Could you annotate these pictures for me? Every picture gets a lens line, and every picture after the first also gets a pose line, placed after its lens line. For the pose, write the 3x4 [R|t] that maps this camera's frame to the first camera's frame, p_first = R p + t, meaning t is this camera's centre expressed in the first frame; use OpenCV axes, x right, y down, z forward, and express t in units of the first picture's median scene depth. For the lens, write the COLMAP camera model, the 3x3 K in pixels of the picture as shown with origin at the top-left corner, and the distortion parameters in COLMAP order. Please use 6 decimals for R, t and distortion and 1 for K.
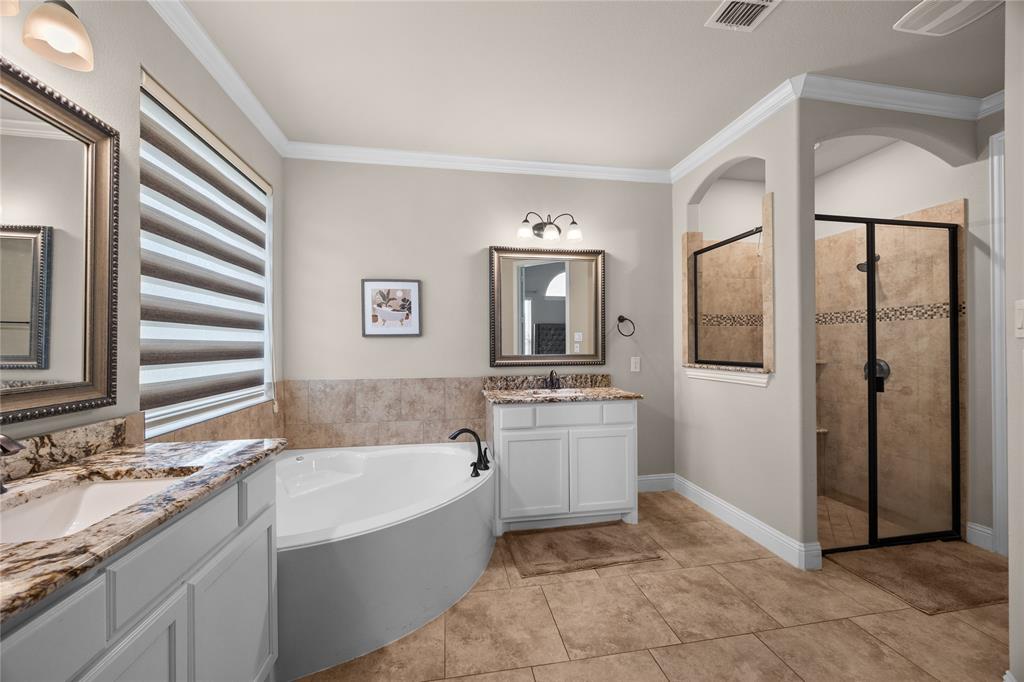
lens RADIAL K [[393.4, 0, 510.8], [0, 393.4, 344.5], [0, 0, 1]] dist [-0.001110, -0.000333]
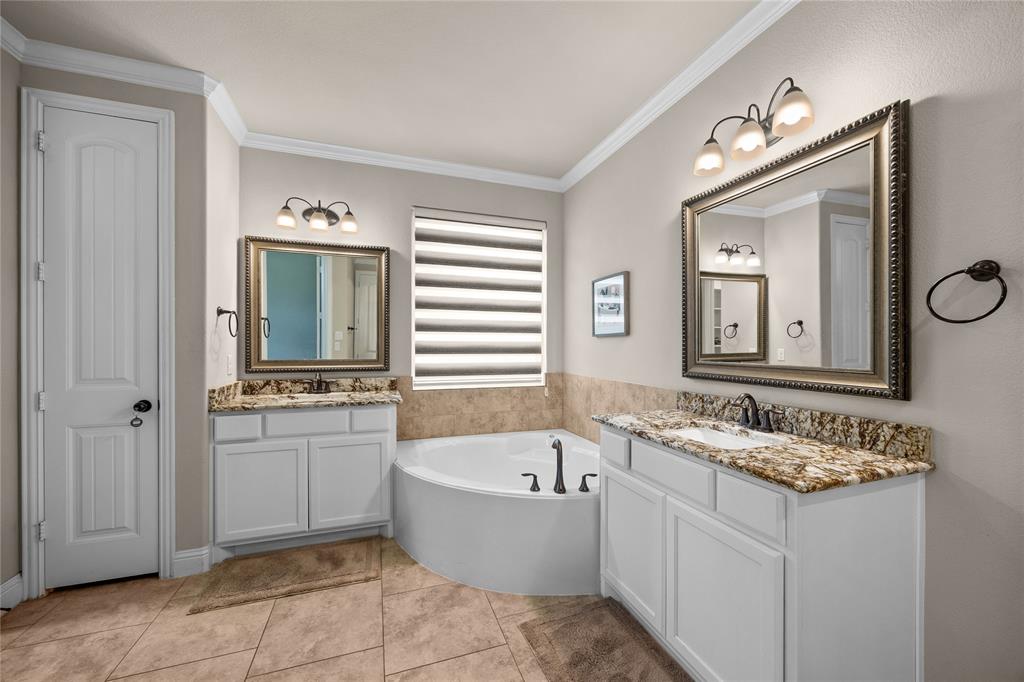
lens RADIAL K [[393.4, 0, 510.8], [0, 393.4, 344.5], [0, 0, 1]] dist [-0.001110, -0.000333]
pose [[0.159625, 0.005258, -0.987164, 0.675132], [-0.002311, 0.999985, 0.004953, -0.004423], [0.987175, 0.001491, 0.159635, 0.680392]]
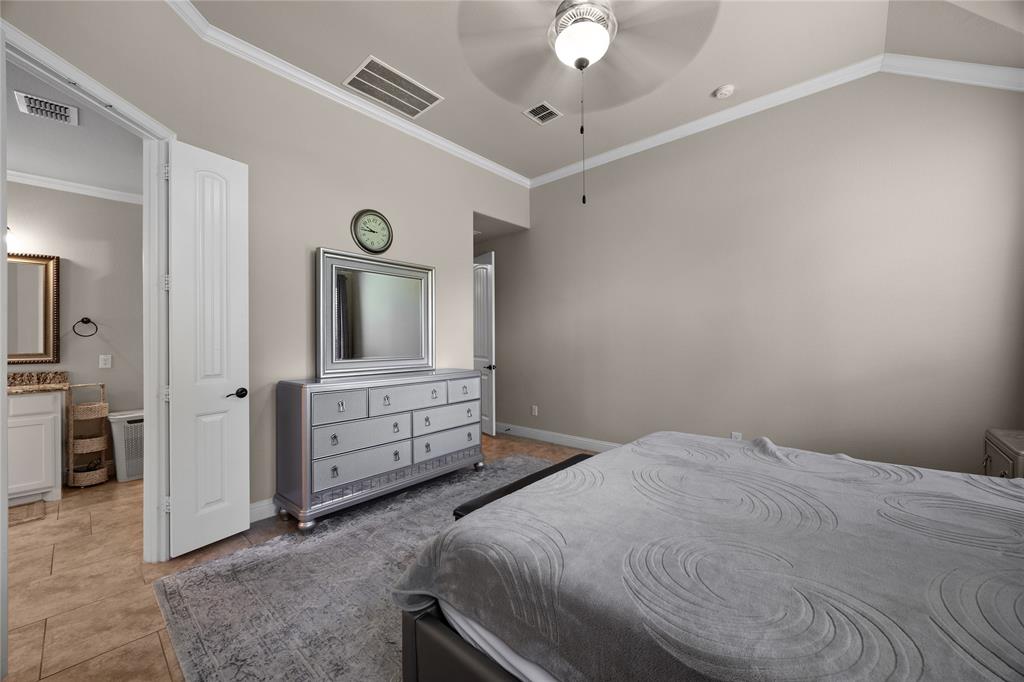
lens RADIAL K [[393.4, 0, 510.8], [0, 393.4, 344.5], [0, 0, 1]] dist [-0.001110, -0.000333]
pose [[0.781985, -0.000279, 0.623297, 0.652559], [-0.001030, 0.999998, 0.001740, -0.002130], [-0.623297, -0.002003, 0.781983, -0.742540]]
